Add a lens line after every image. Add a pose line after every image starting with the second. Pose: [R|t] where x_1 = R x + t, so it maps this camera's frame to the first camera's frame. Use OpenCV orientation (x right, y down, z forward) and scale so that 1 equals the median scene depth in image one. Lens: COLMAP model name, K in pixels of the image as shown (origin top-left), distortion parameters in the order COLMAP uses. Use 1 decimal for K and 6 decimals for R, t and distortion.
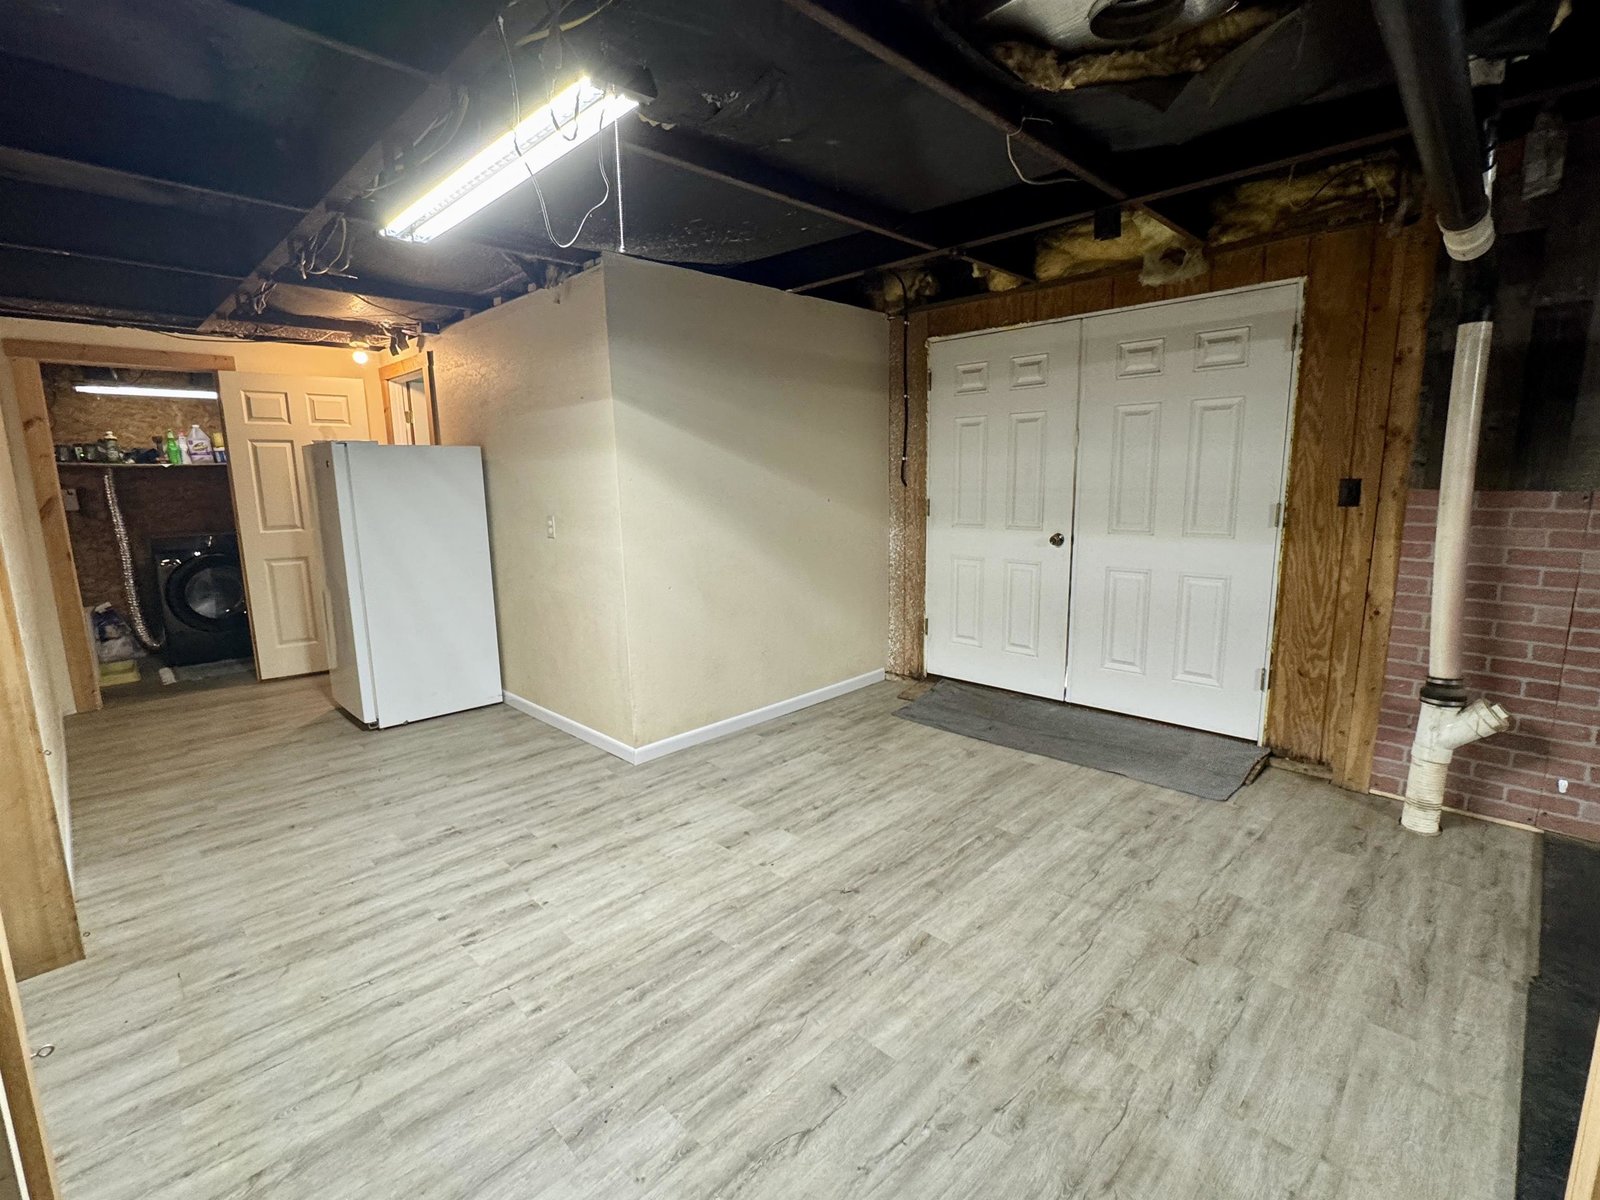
lens RADIAL K [[753.8, 0, 797.2], [0, 753.8, 605.3], [0, 0, 1]] dist [-0.001067, -0.000953]
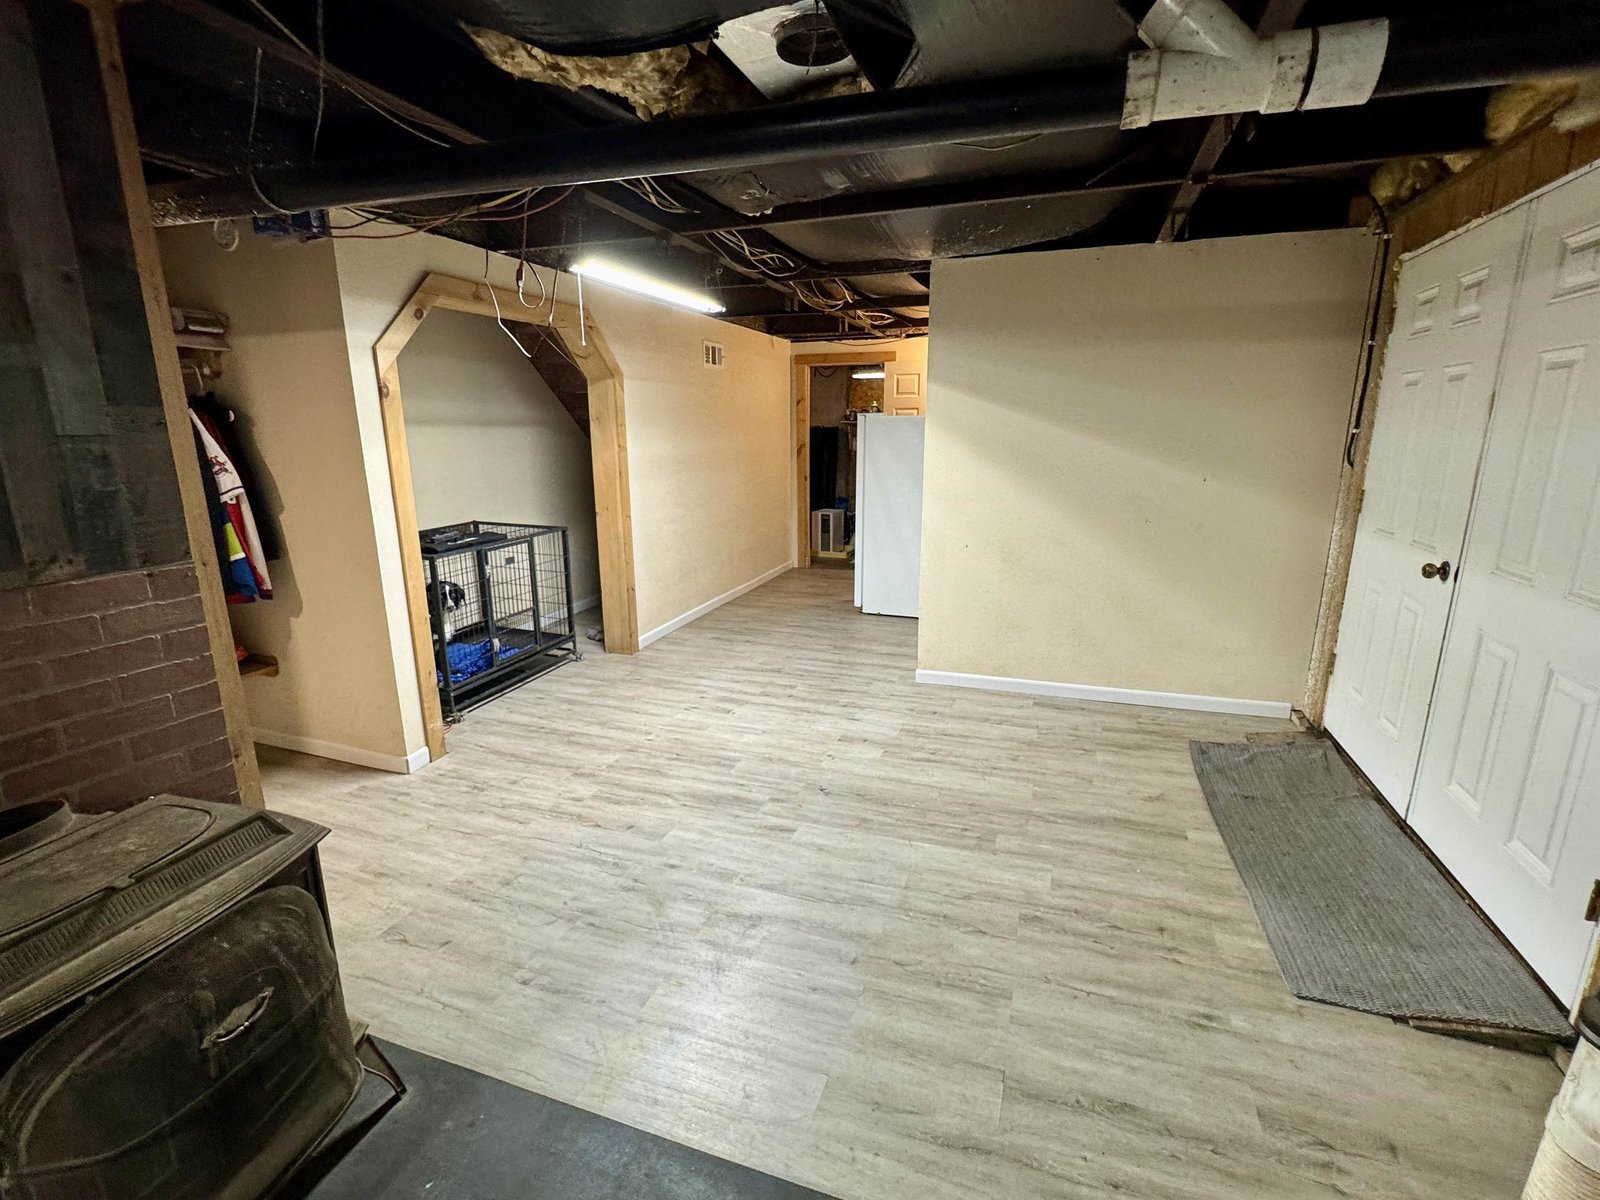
lens RADIAL K [[753.8, 0, 797.2], [0, 753.8, 605.3], [0, 0, 1]] dist [-0.001067, -0.000953]
pose [[0.407025, 0.222570, -0.885885, 0.927557], [-0.154487, 0.972661, 0.173392, -0.114633], [0.900258, 0.066283, 0.430282, 0.333087]]
